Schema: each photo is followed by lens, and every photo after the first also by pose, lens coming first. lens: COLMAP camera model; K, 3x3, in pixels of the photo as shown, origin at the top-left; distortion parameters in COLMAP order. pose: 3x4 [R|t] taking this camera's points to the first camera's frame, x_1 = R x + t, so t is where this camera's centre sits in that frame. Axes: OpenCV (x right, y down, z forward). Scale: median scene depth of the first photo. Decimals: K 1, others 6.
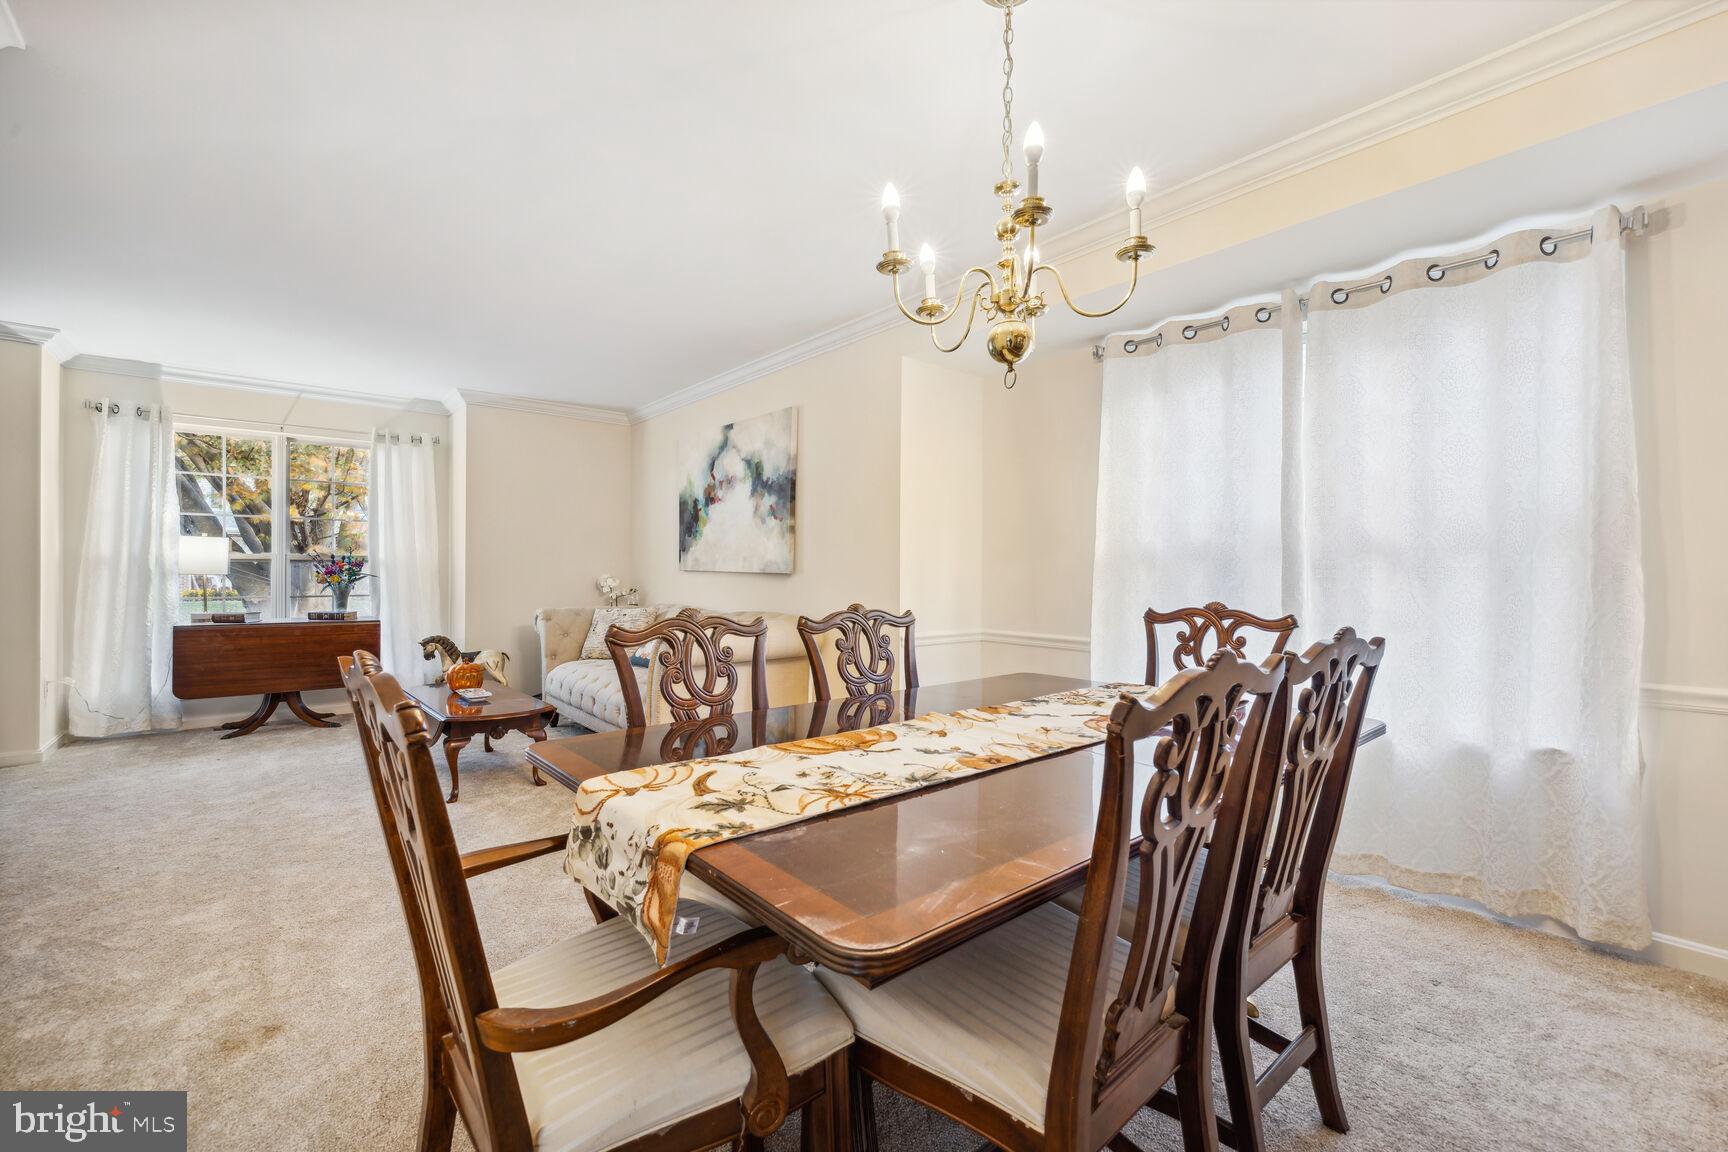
lens RADIAL K [[723.4, 0, 875.1], [0, 723.4, 572.4], [0, 0, 1]] dist [0.004721, 0.000642]
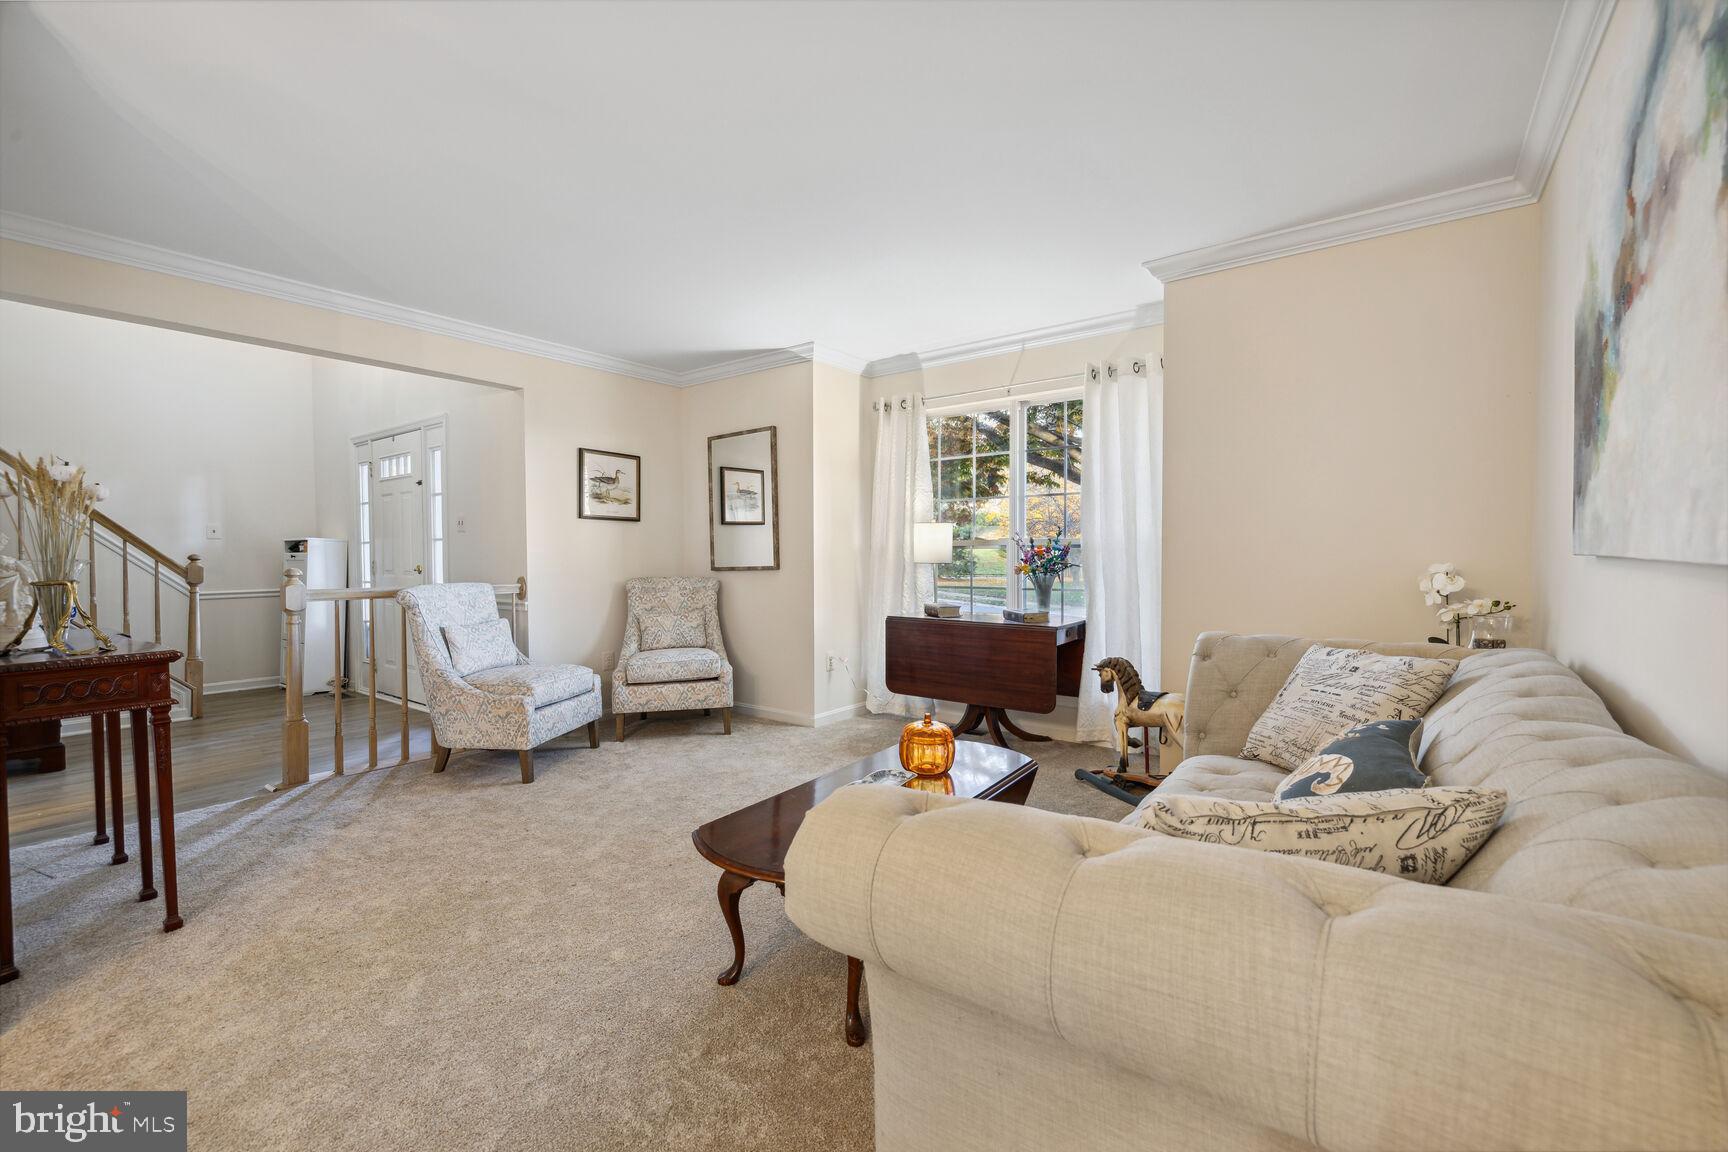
lens RADIAL K [[723.4, 0, 863.4], [0, 723.4, 575.8], [0, 0, 1]] dist [0.004721, 0.000642]
pose [[0.227044, 0.021220, -0.973653, -0.025133], [0.003676, 0.999737, 0.022646, -0.002215], [0.973878, -0.008721, 0.226906, 0.669610]]
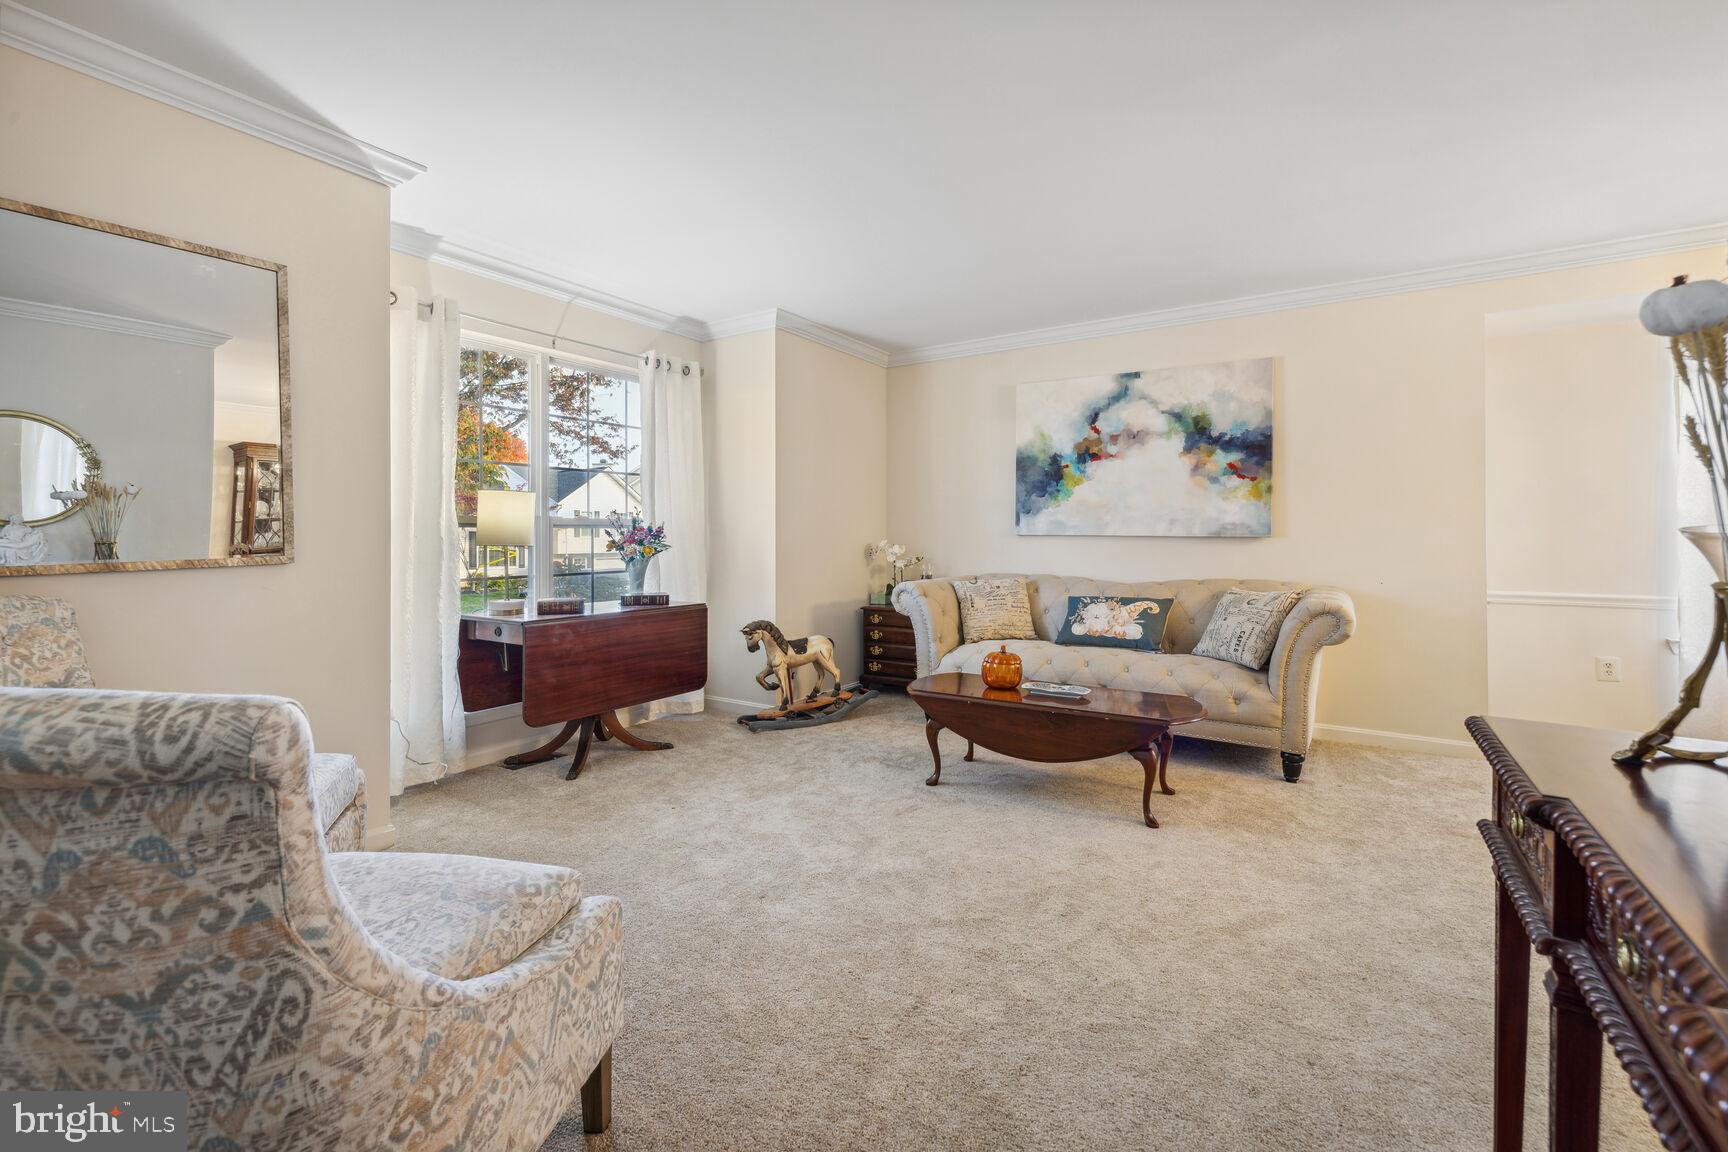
lens RADIAL K [[723.4, 0, 865.2], [0, 723.4, 533.7], [0, 0, 1]] dist [0.004721, 0.000642]
pose [[0.955855, -0.008883, 0.293706, -0.769823], [0.008857, 0.999960, 0.001420, -0.007948], [-0.293707, 0.001244, 0.955895, 0.229614]]
